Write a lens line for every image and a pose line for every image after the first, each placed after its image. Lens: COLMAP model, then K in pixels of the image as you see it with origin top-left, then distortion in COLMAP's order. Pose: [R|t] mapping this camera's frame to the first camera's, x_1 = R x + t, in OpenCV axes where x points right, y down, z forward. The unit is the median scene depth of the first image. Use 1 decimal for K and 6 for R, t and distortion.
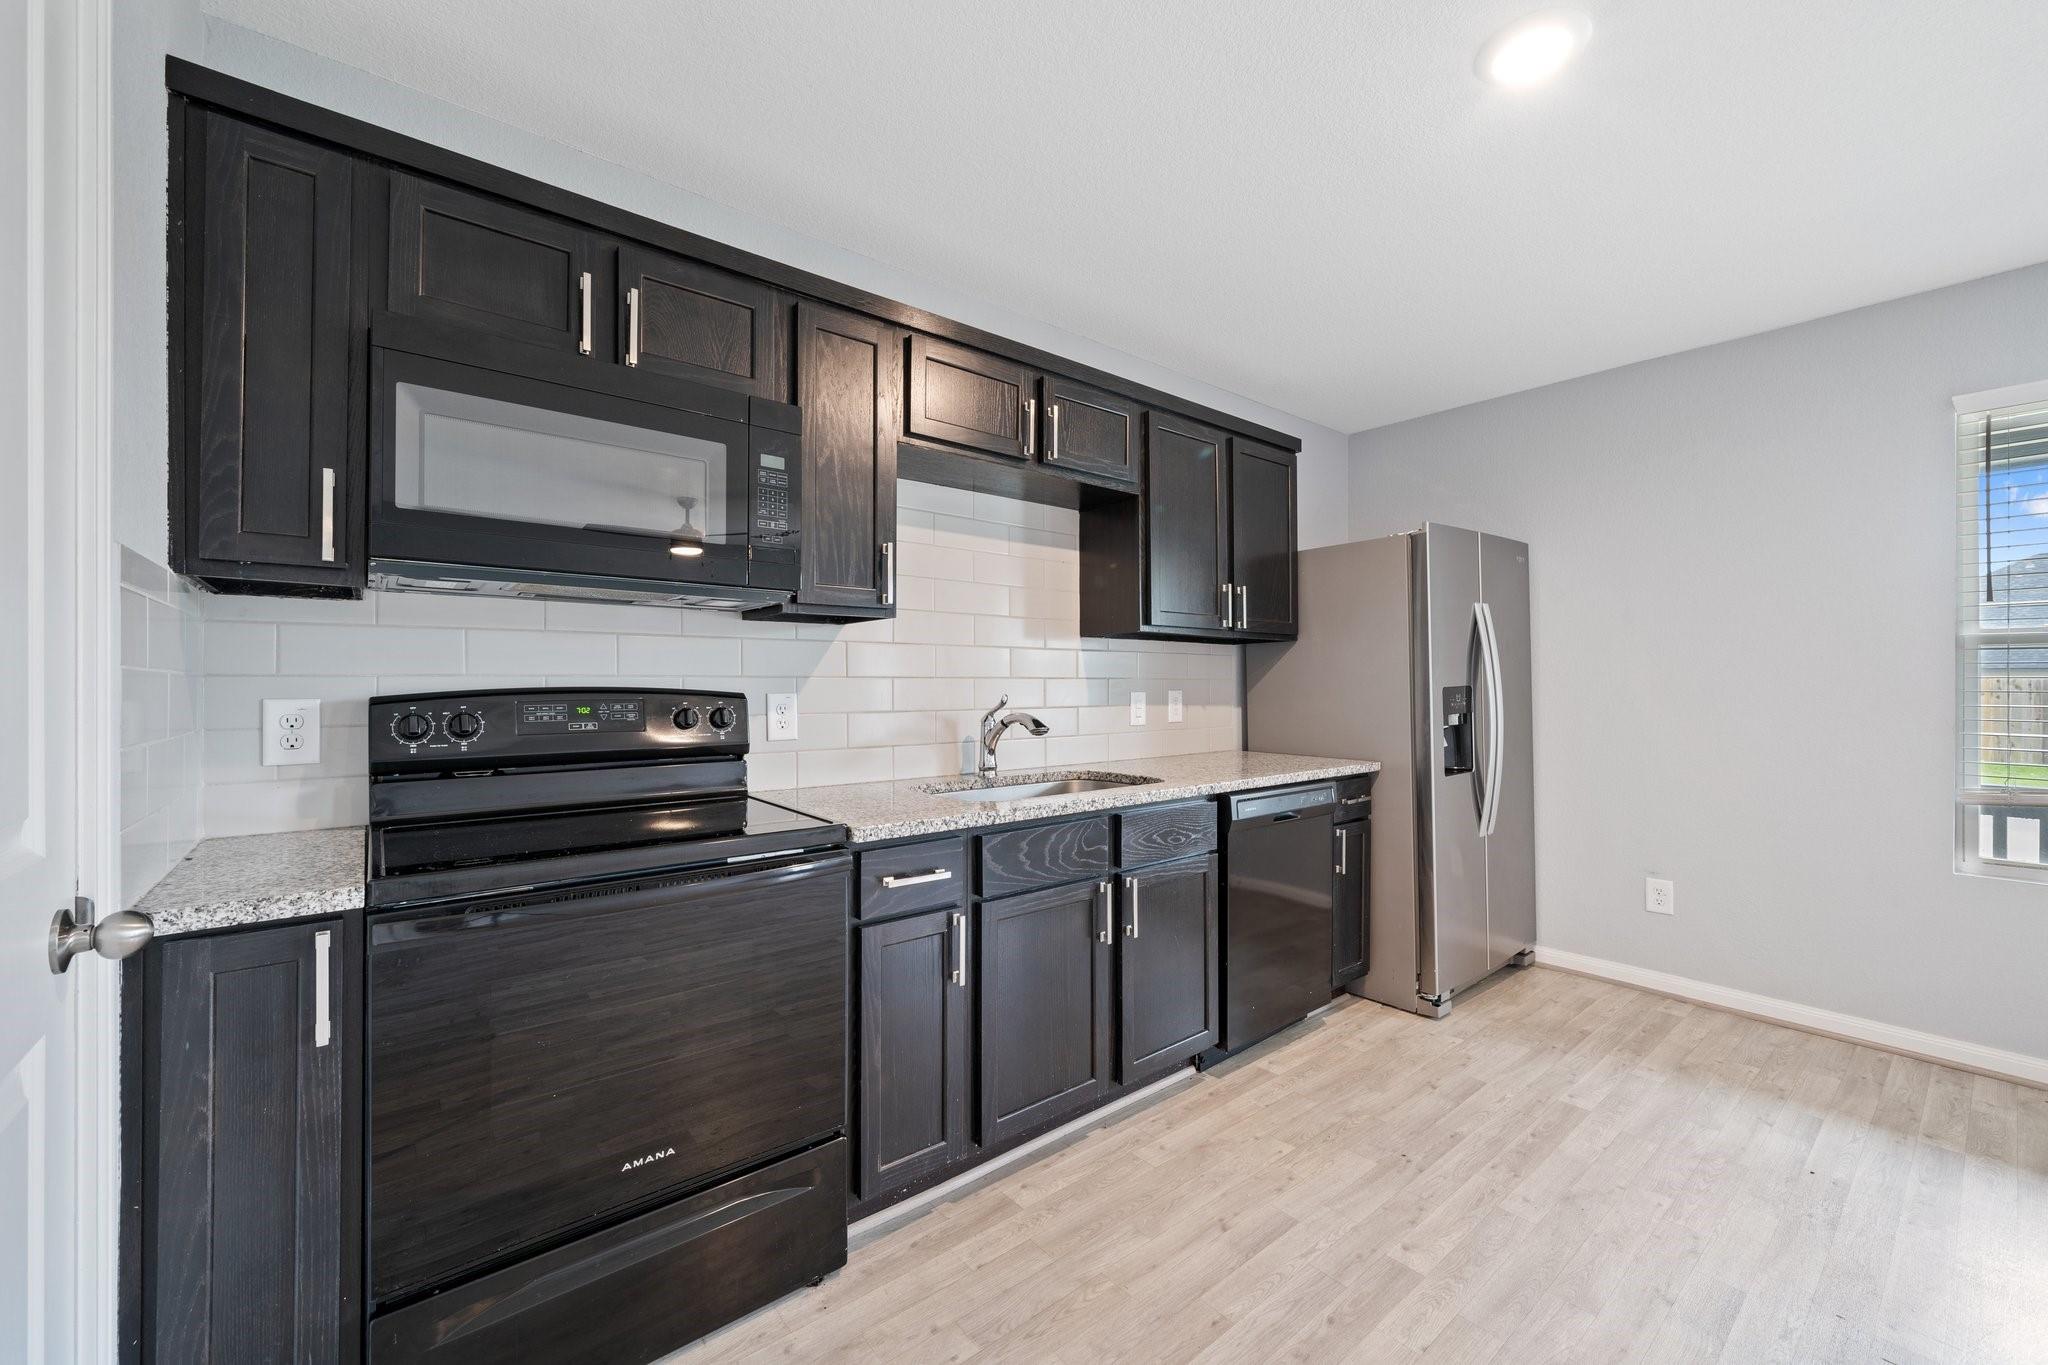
lens RADIAL K [[793.1, 0, 1003.8], [0, 793.1, 686.8], [0, 0, 1]] dist [-0.006299, -0.000197]
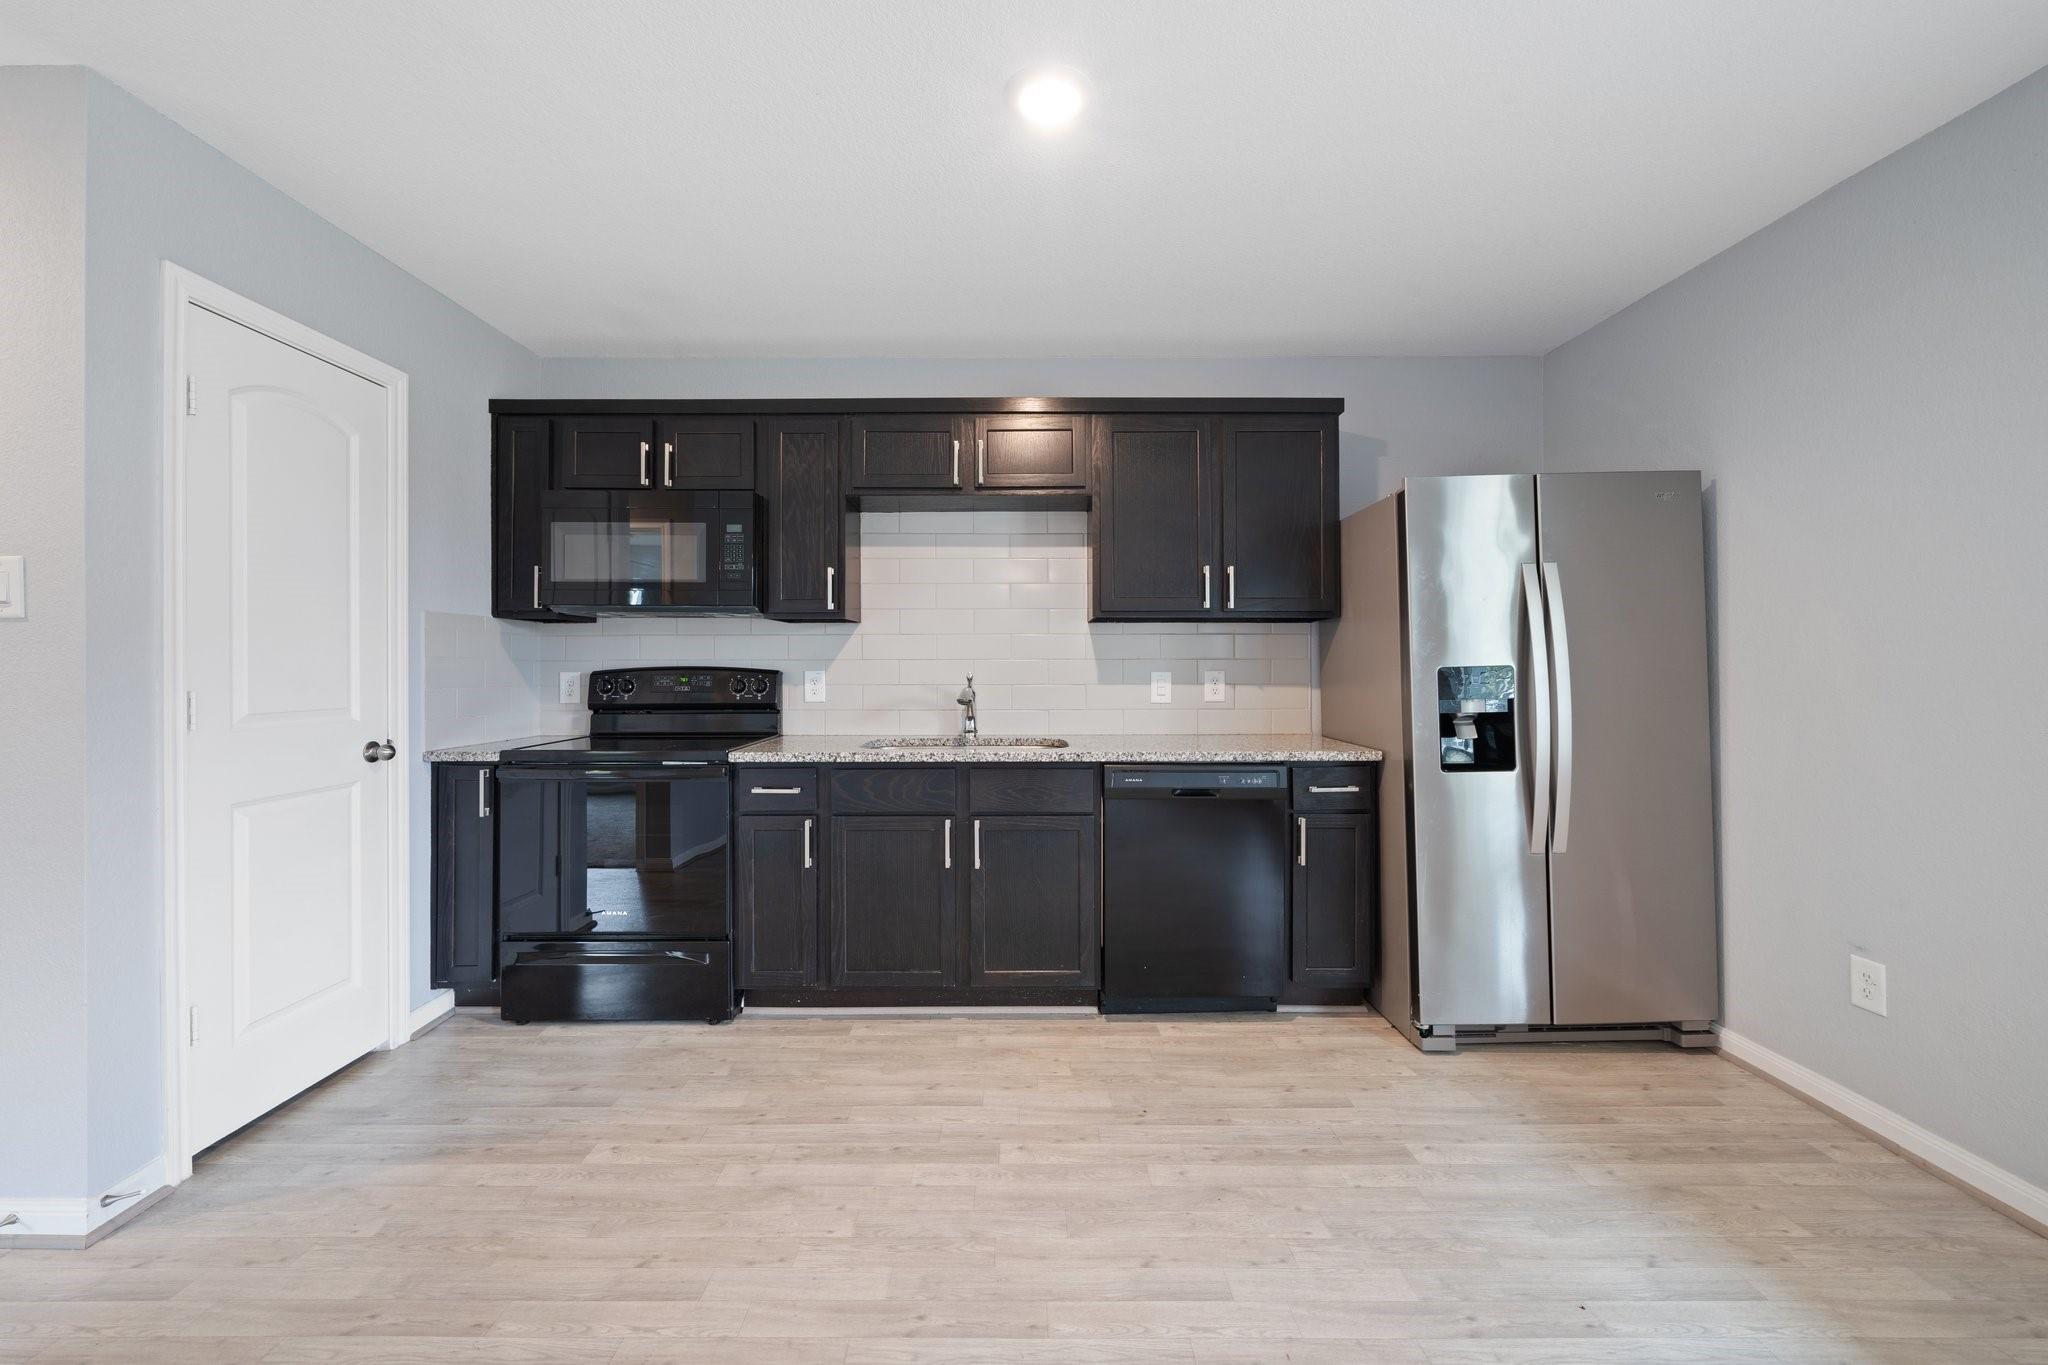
lens RADIAL K [[793.1, 0, 1018.1], [0, 793.1, 669.0], [0, 0, 1]] dist [-0.006299, -0.000197]
pose [[0.786951, 0.001828, -0.617013, 0.949124], [-0.001811, 0.999998, 0.000653, 0.002887], [0.617013, 0.000604, 0.786953, 0.060588]]
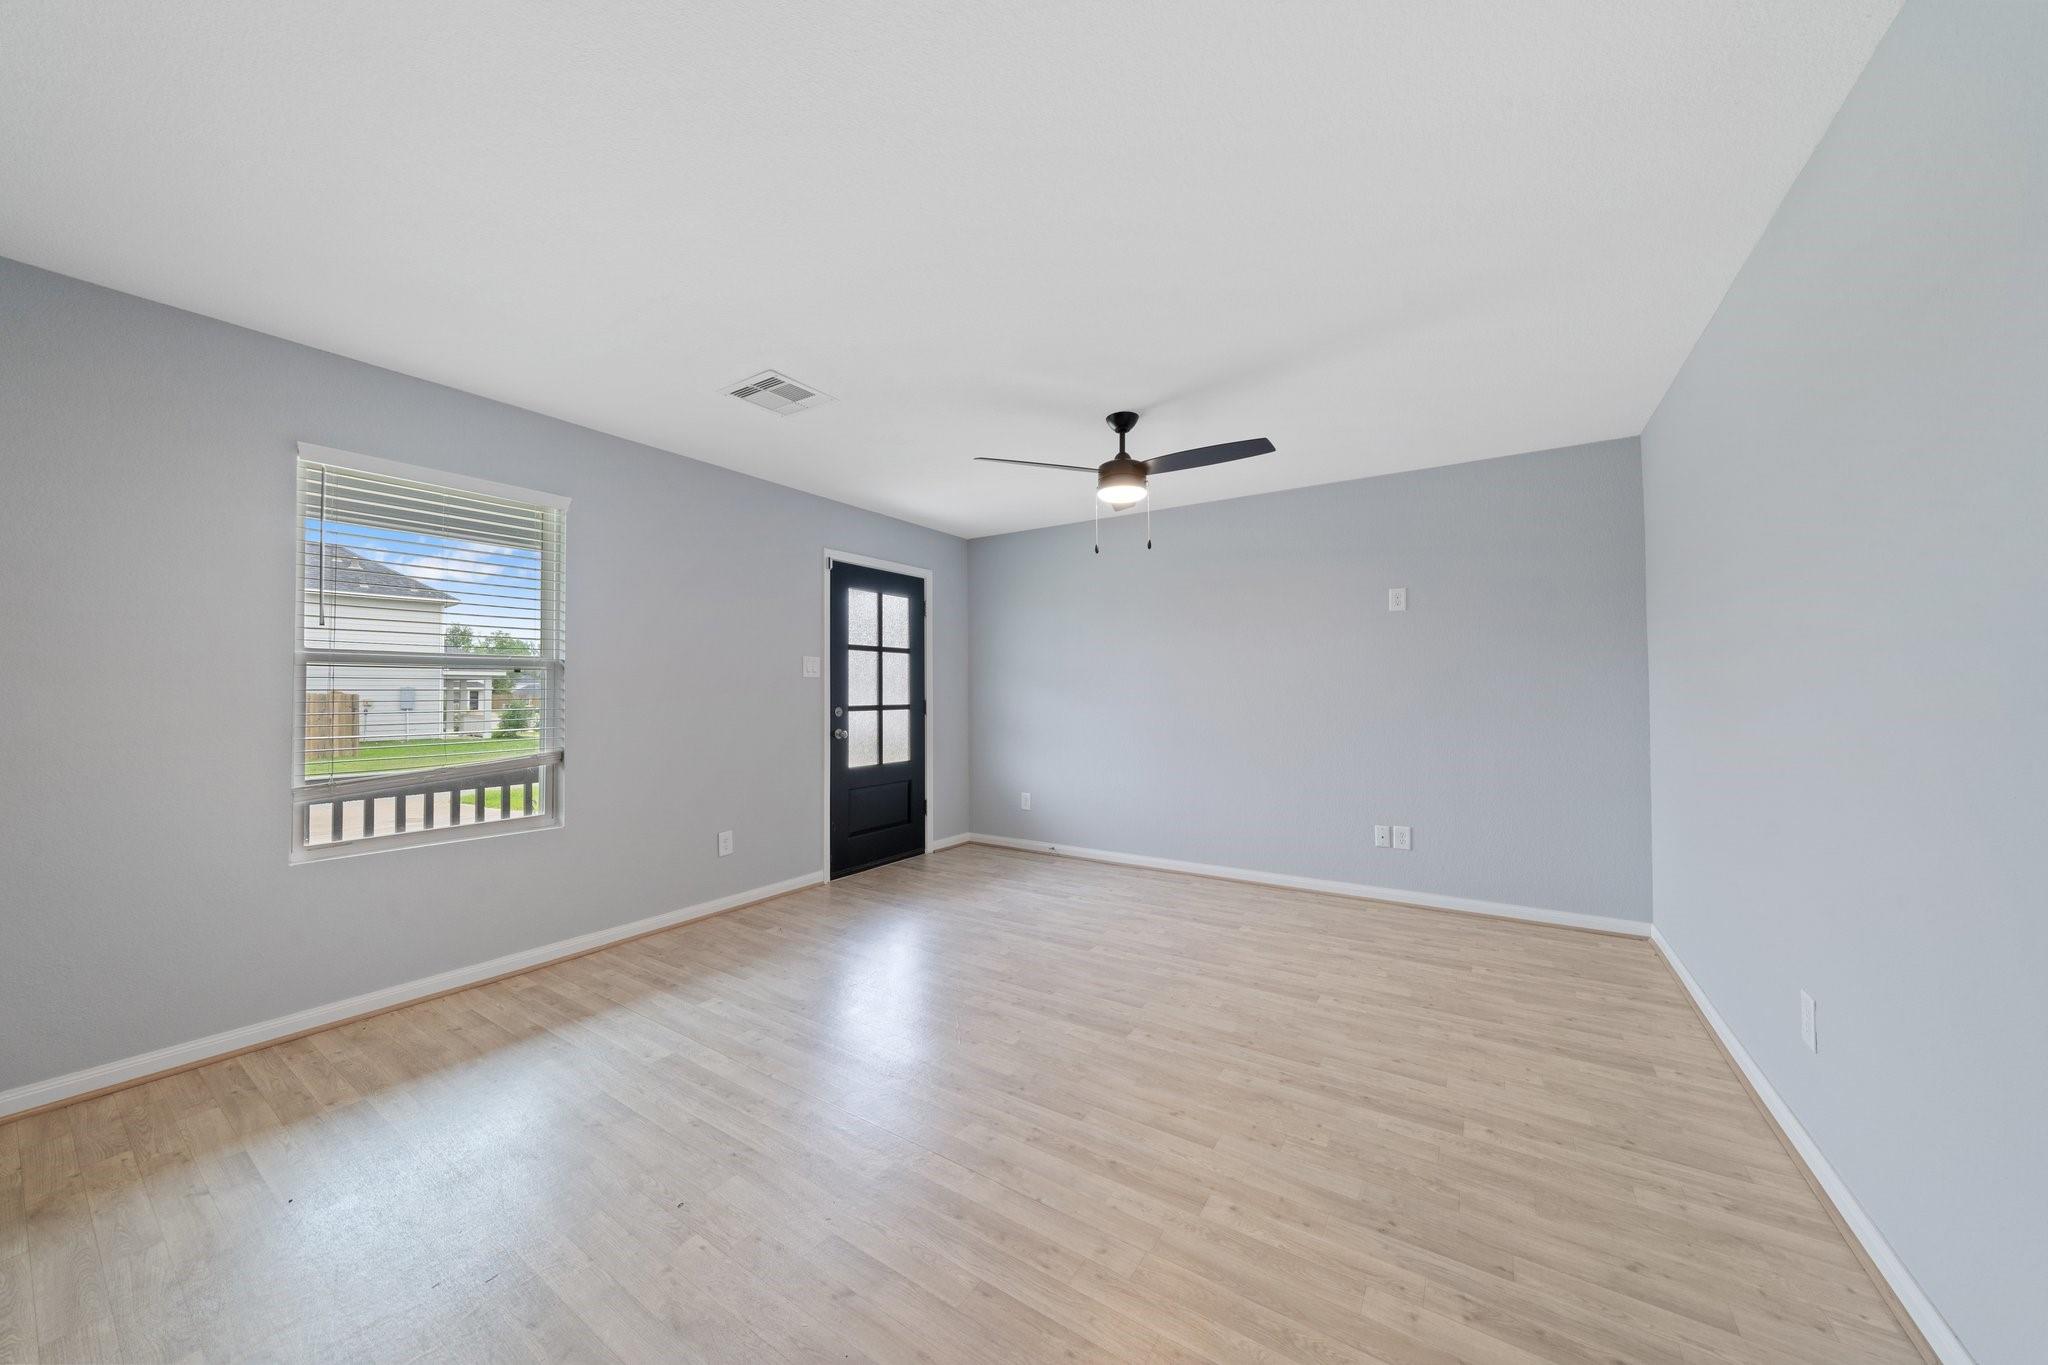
lens RADIAL K [[709.4, 0, 1021.8], [0, 709.4, 676.8], [0, 0, 1]] dist [-0.001161, 0.000172]
pose [[-0.309046, 0.016503, 0.950904, -0.075057], [0.010698, 0.999846, -0.013876, -0.002401], [-0.950987, 0.005885, -0.309175, 0.365306]]
